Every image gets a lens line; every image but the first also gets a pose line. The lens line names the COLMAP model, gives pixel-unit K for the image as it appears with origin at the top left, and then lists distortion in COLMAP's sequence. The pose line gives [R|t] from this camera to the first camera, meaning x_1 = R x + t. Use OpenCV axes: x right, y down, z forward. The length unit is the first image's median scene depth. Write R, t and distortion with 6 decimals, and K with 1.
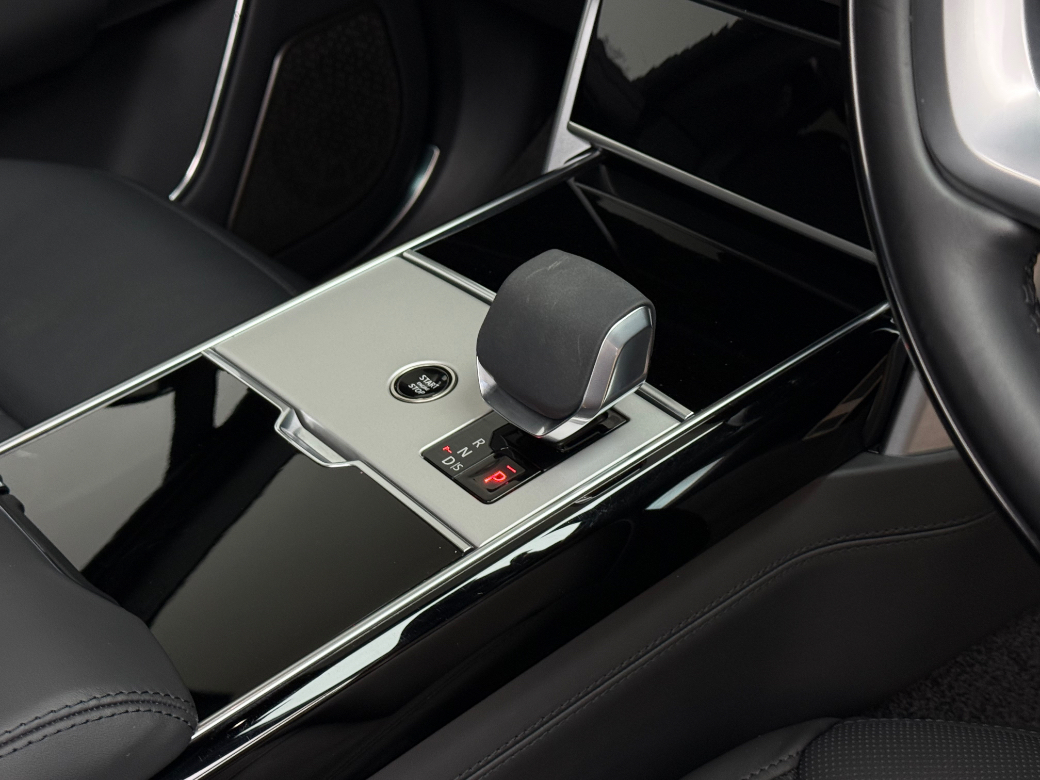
lens RADIAL K [[1640.0, 0, 520.0], [0, 1640.0, 390.0], [0, 0, 1]] dist [0.190584, 0.027676]
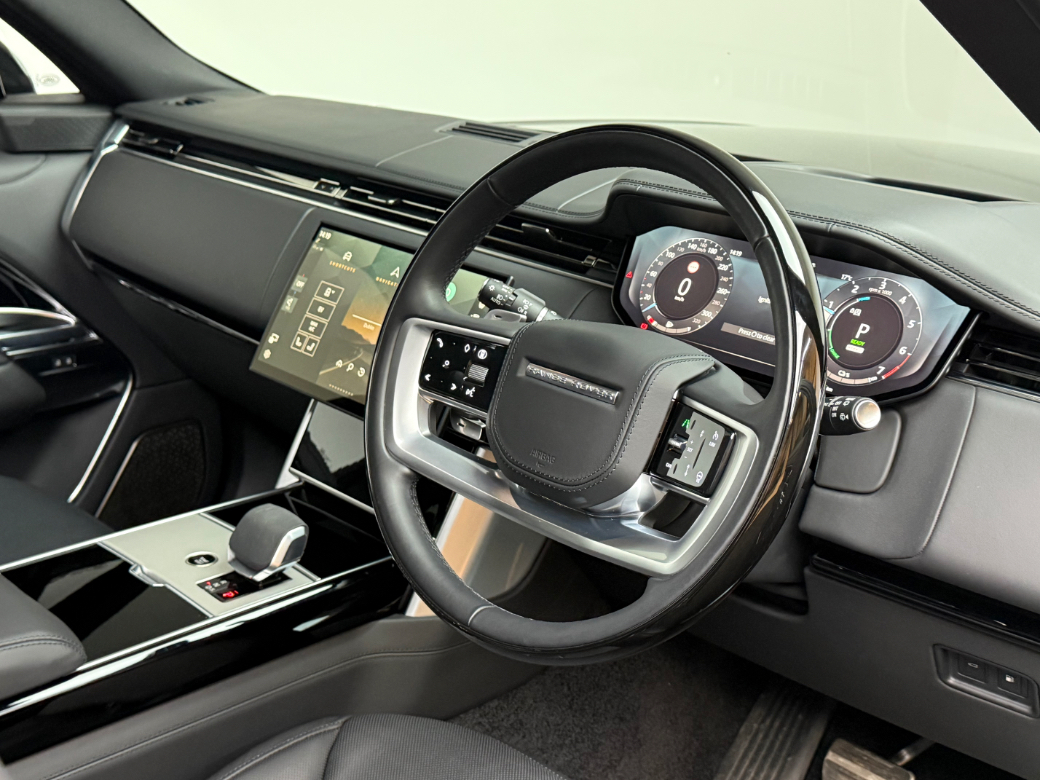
lens RADIAL K [[1369.5, 0, 520.0], [0, 1369.5, 390.0], [0, 0, 1]] dist [0.017610, 0.007532]
pose [[0.979320, 0.139967, 0.146089, 0.058155], [-0.089687, 0.947586, -0.306656, 0.304022], [-0.181353, 0.287212, 0.940543, -0.862179]]
